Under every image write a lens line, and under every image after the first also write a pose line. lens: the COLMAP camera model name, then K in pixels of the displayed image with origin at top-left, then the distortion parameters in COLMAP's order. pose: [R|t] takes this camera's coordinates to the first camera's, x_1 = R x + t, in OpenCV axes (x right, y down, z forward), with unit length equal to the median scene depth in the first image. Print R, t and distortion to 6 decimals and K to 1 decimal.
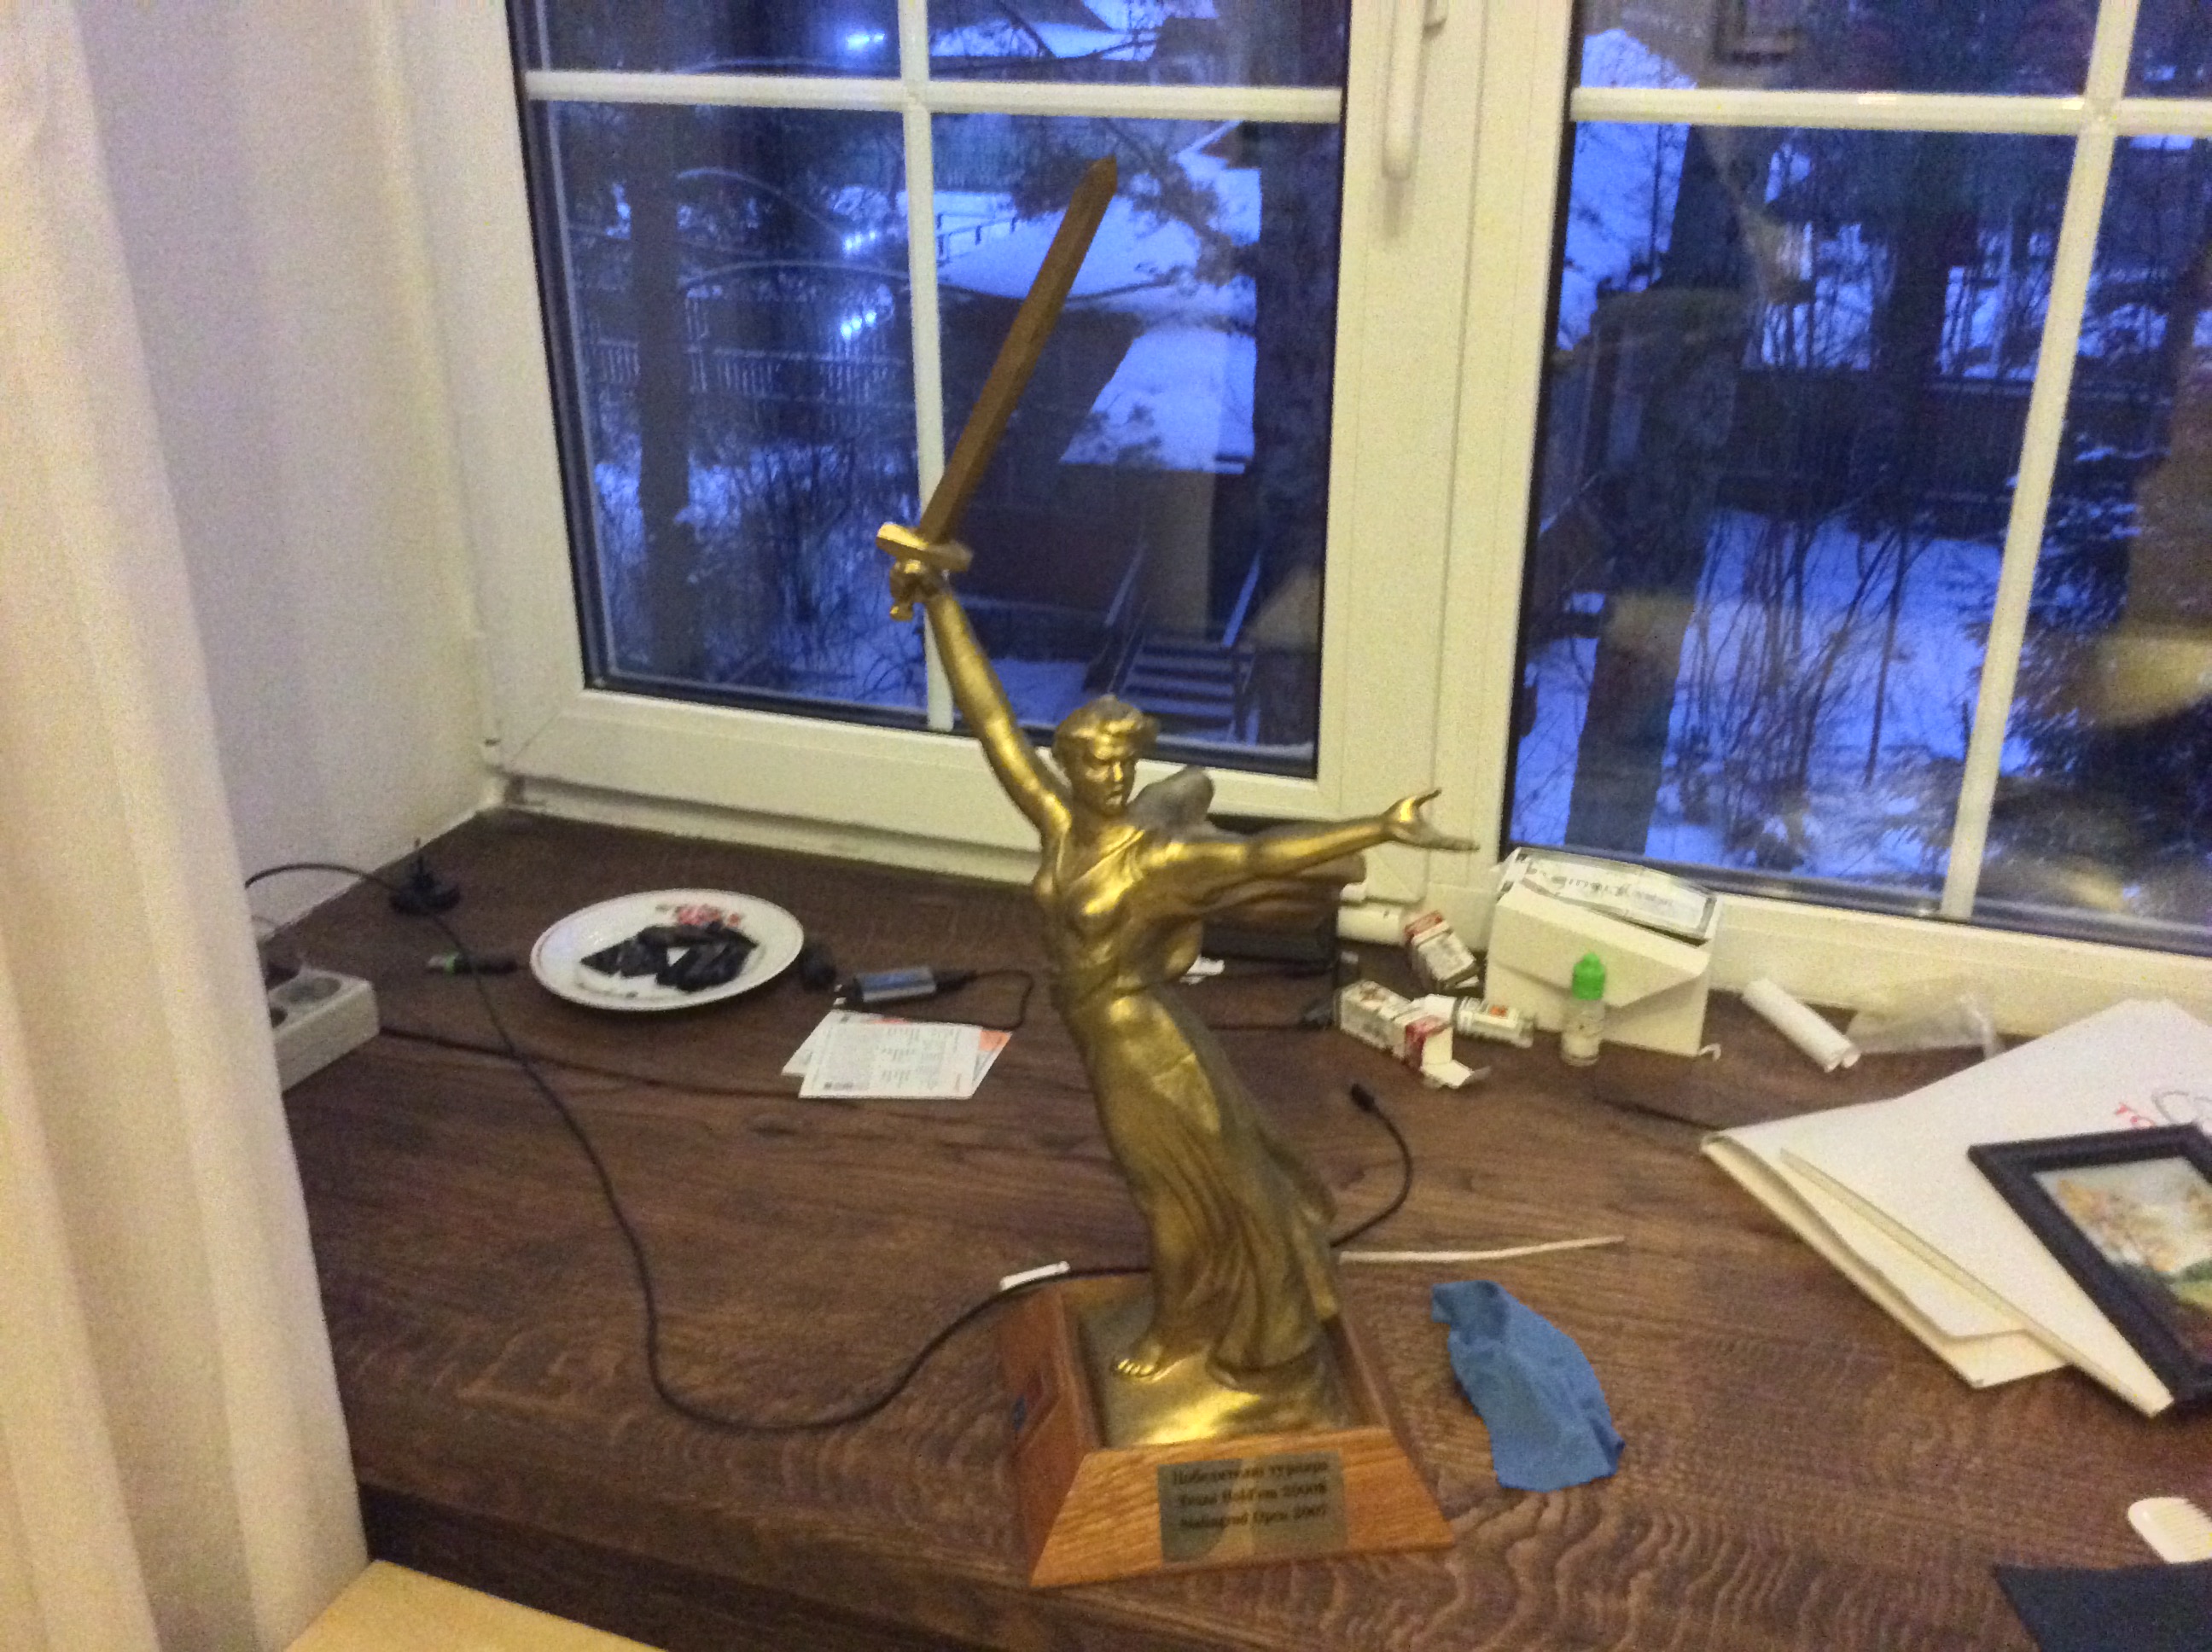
lens RADIAL K [[1996.9, 0, 1106.0], [0, 1996.9, 826.0], [0, 0, 1]] dist [0.140688, -0.266836]
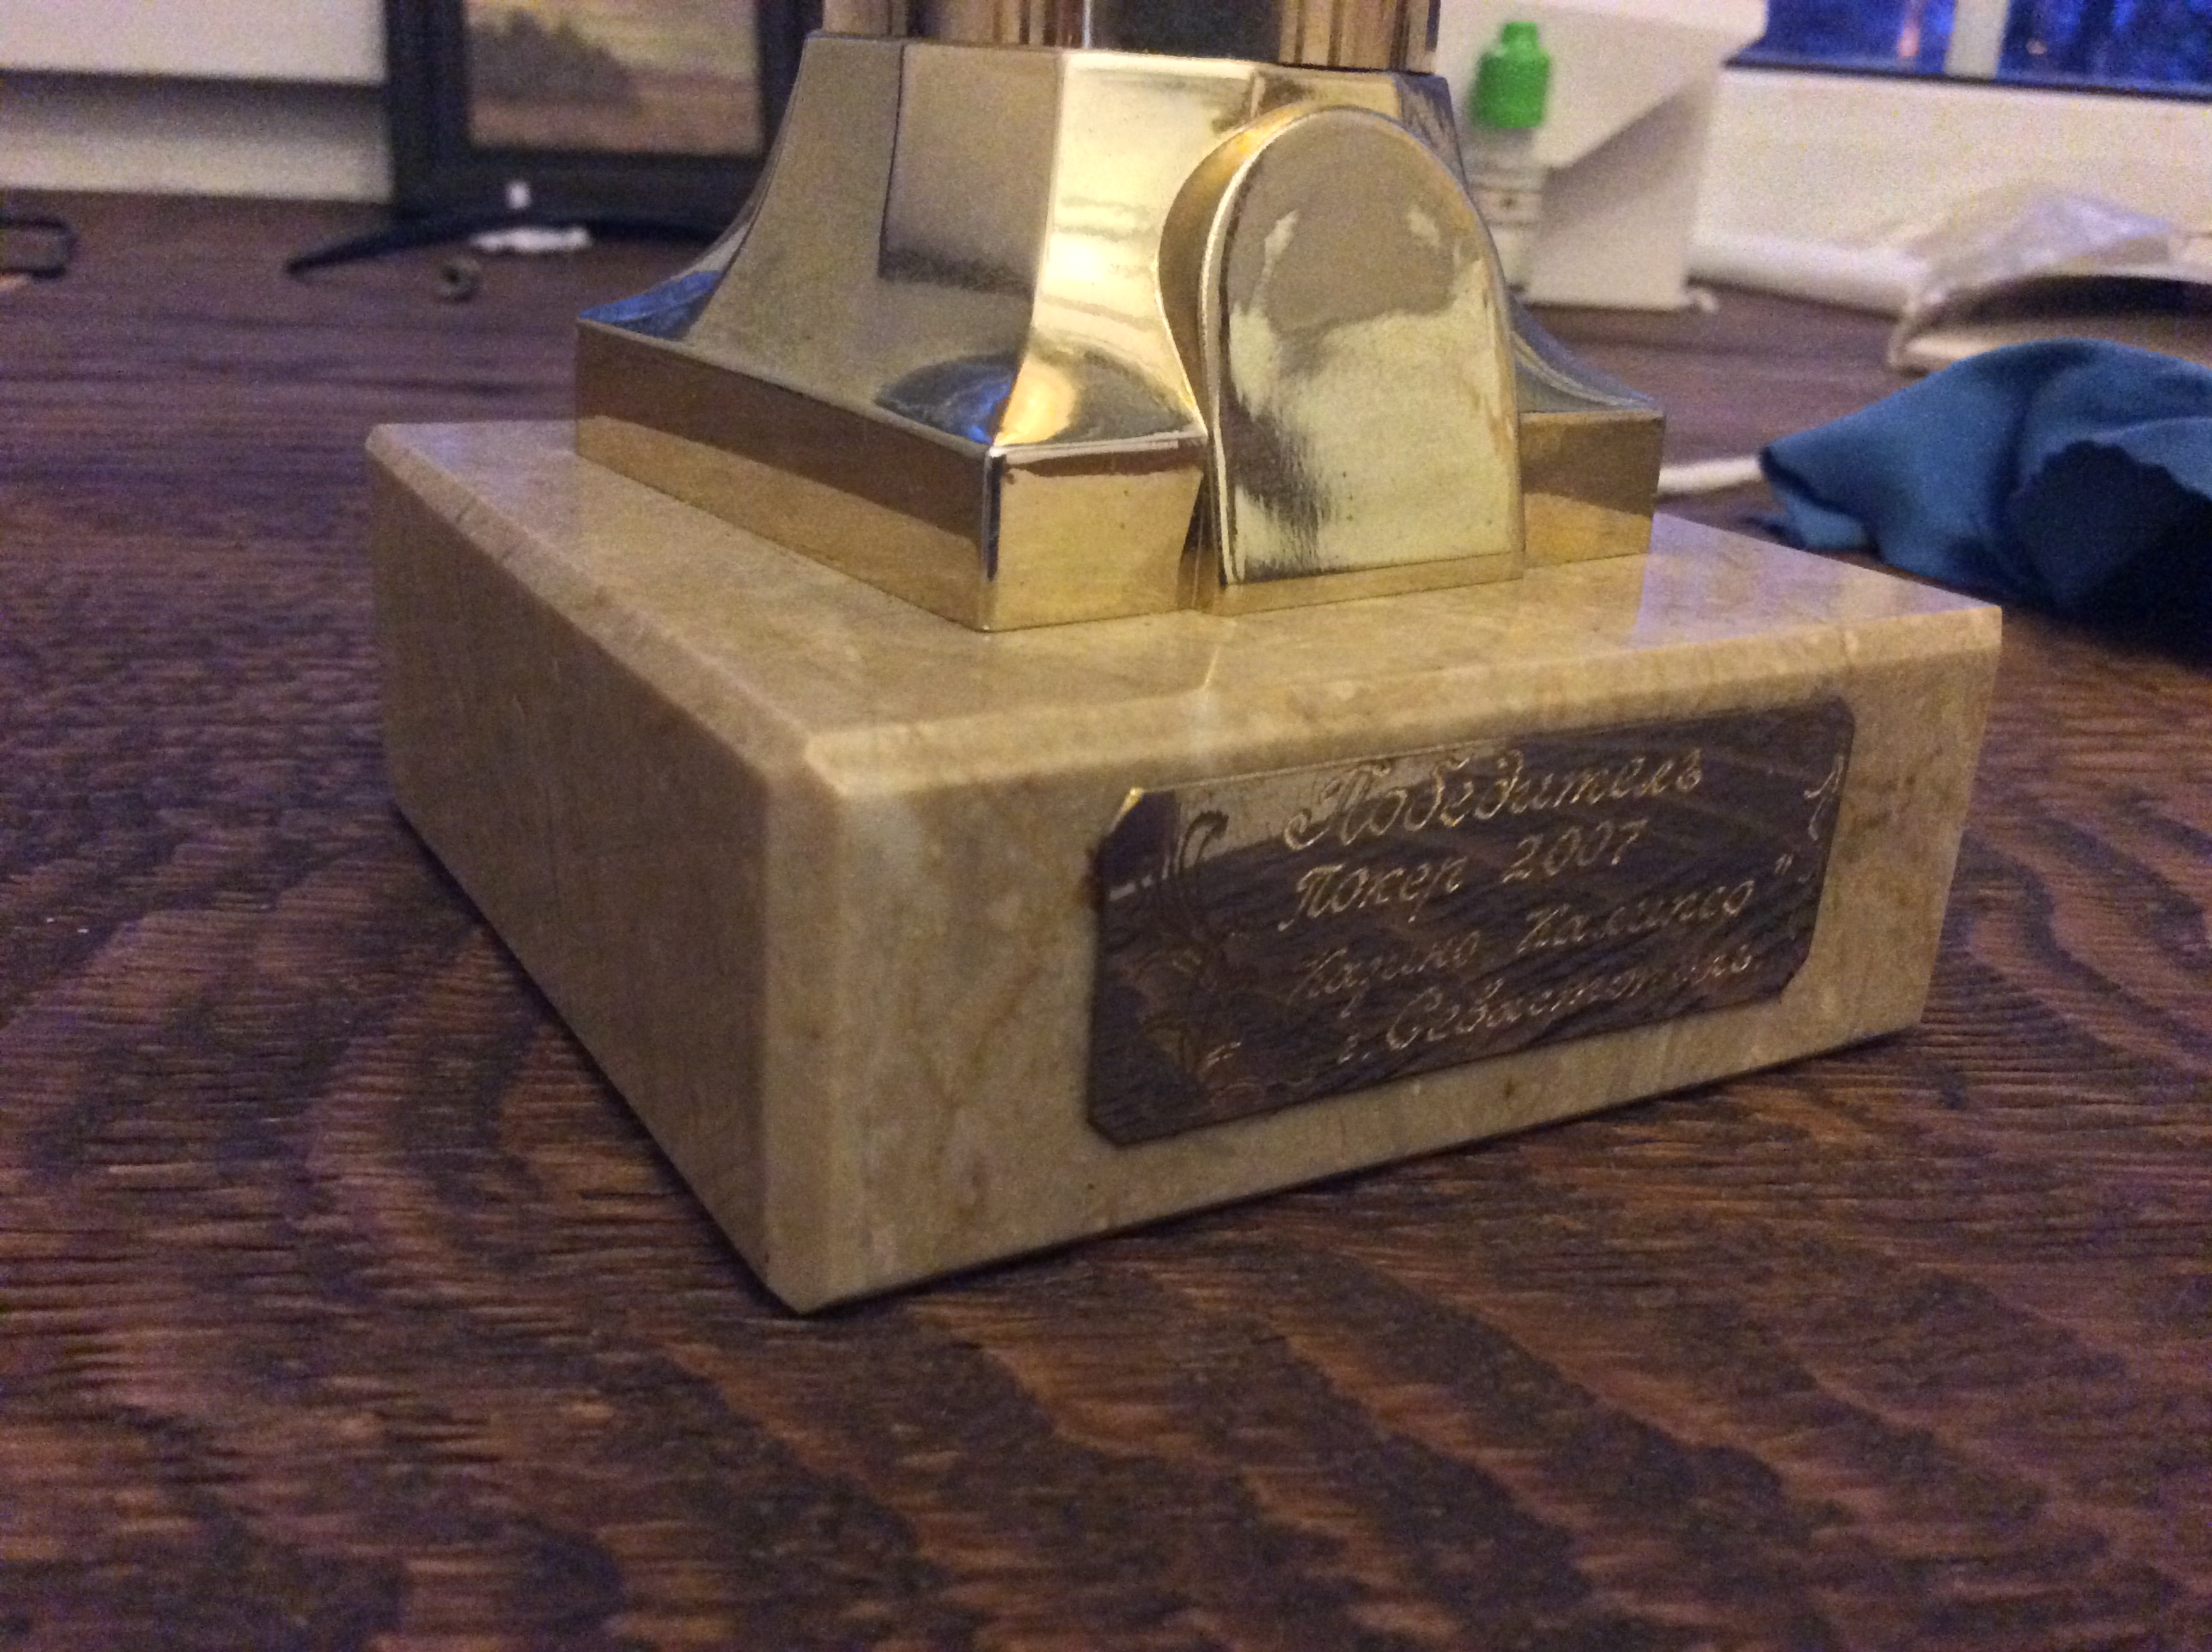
lens RADIAL K [[2086.6, 0, 1106.0], [0, 2086.6, 826.0], [0, 0, 1]] dist [0.102211, -0.325115]
pose [[0.894067, -0.102641, 0.436016, -0.049466], [0.121064, 0.992537, -0.014597, 0.228301], [-0.431264, 0.065837, 0.899821, 0.642776]]
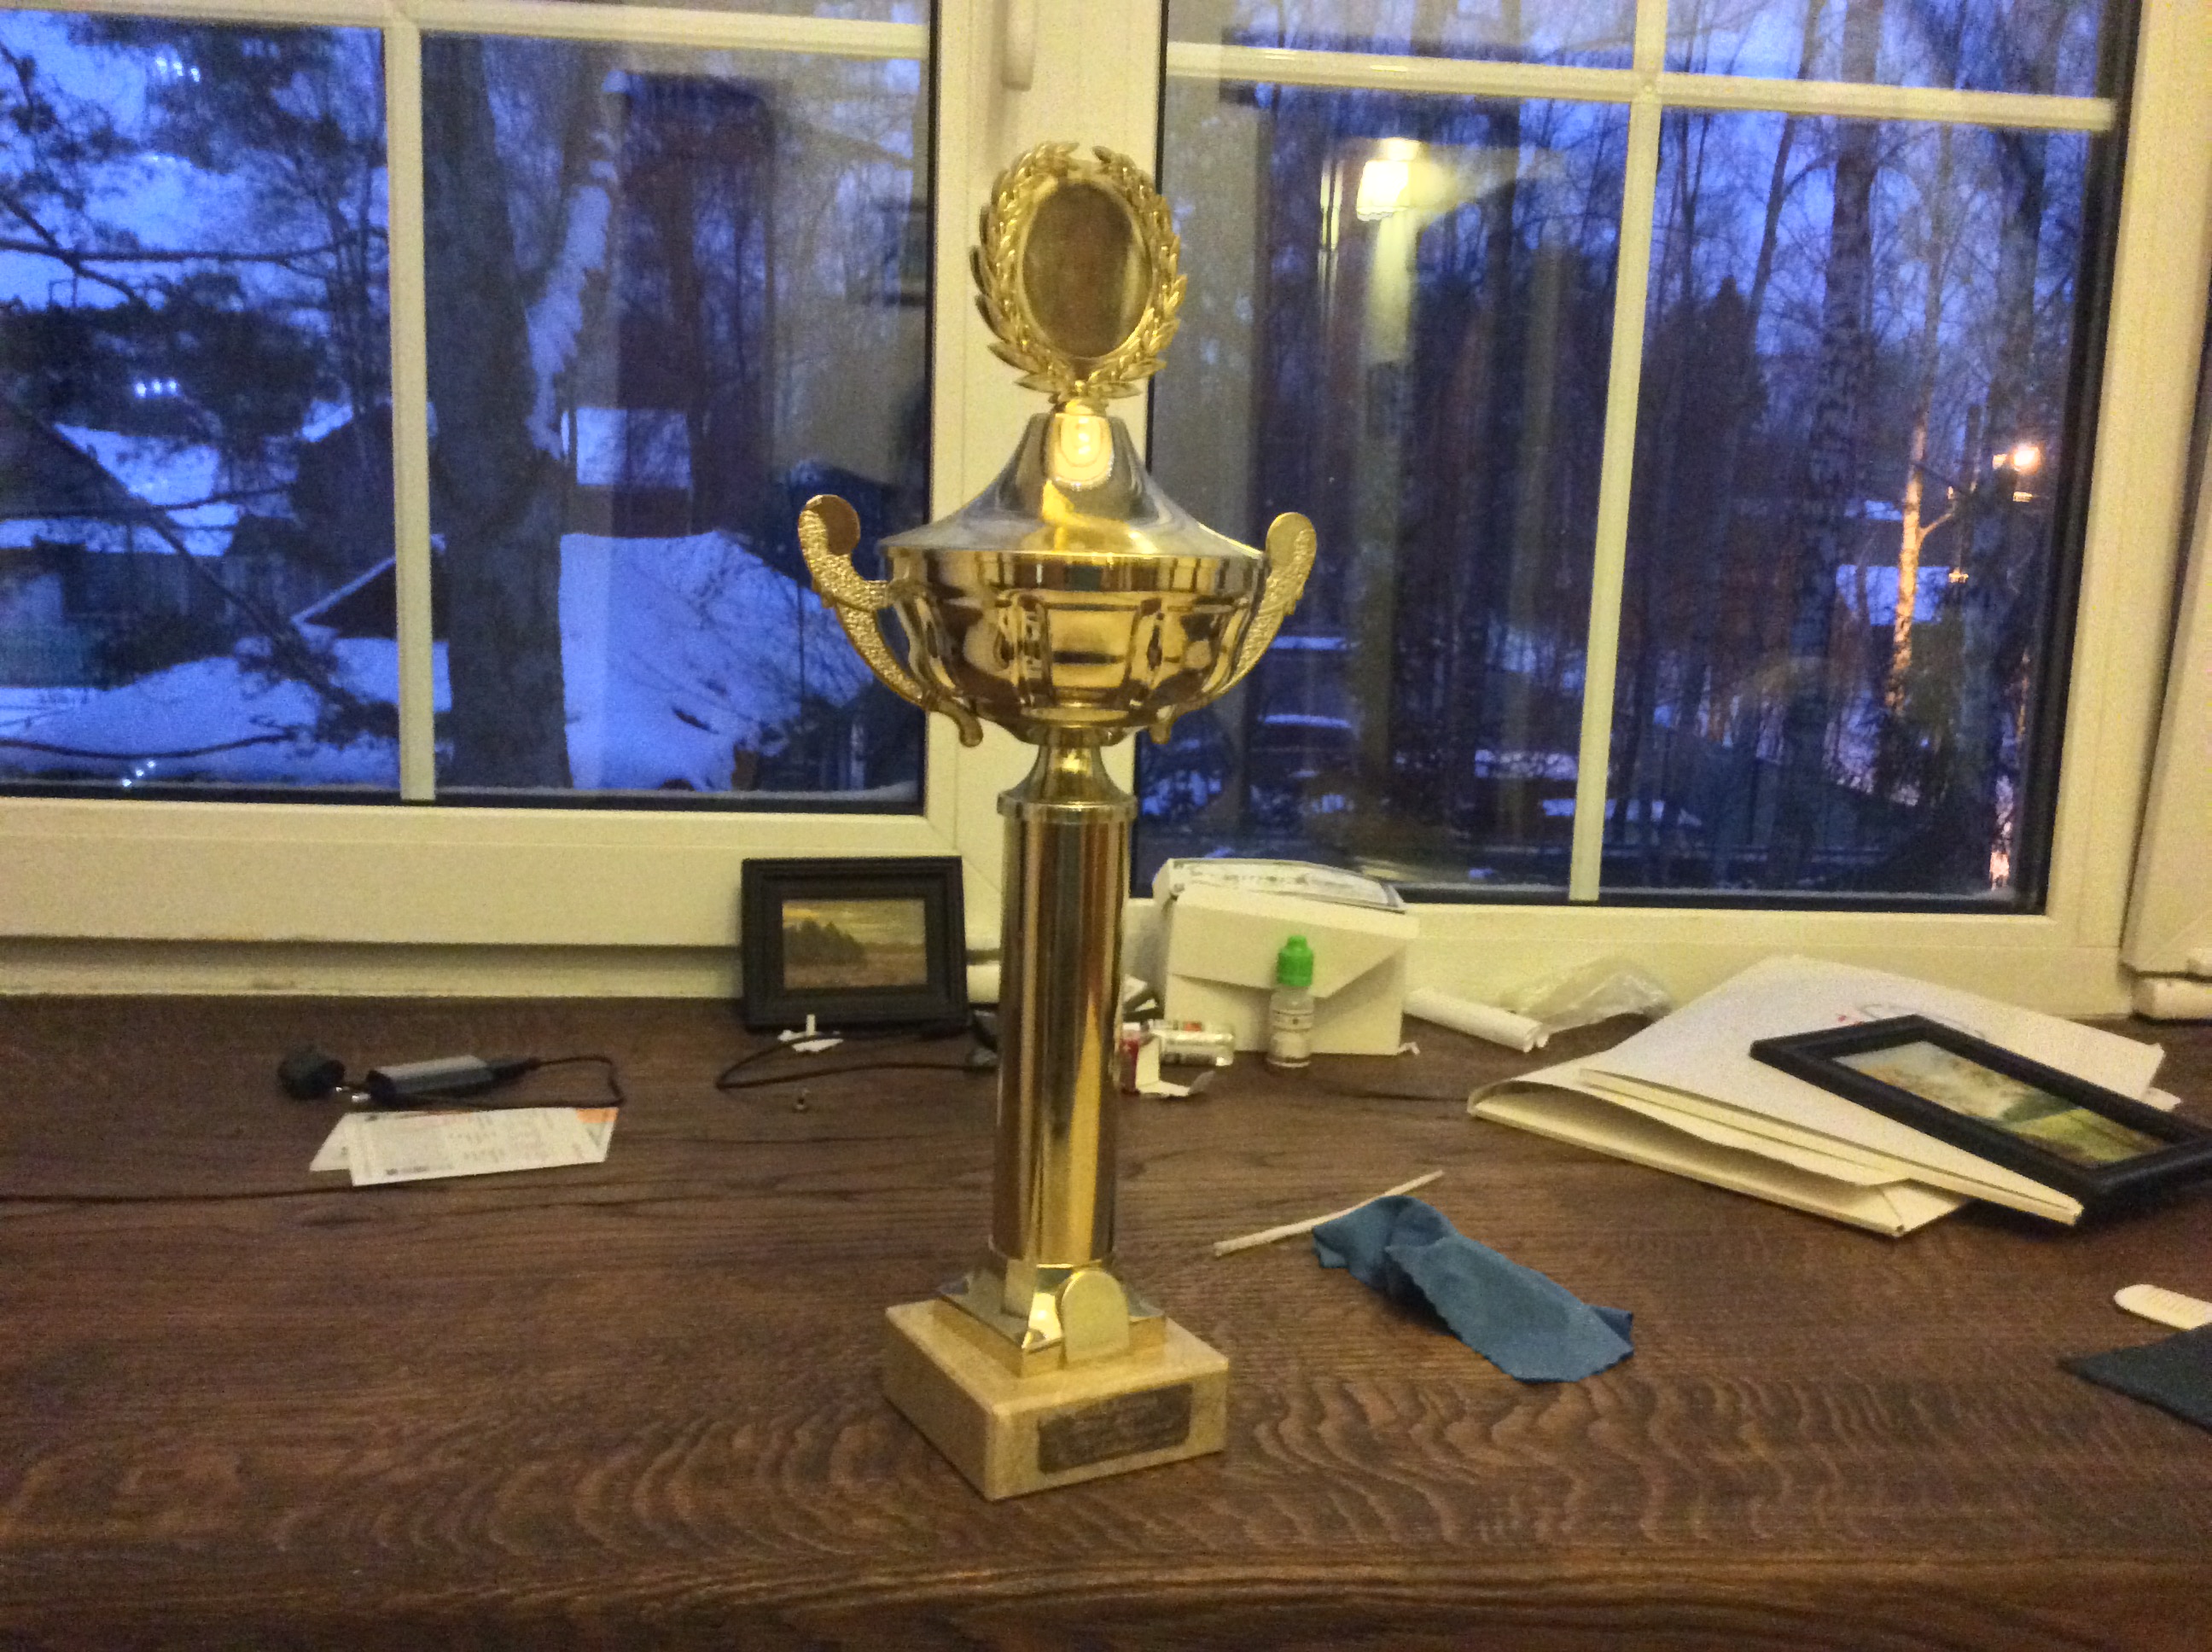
lens RADIAL K [[2027.6, 0, 1106.0], [0, 2027.6, 826.0], [0, 0, 1]] dist [0.093536, -0.190869]
pose [[0.908941, -0.031080, 0.415765, -0.202981], [0.130164, 0.968527, -0.212161, 0.194587], [-0.396086, 0.246959, 0.884379, 0.230923]]
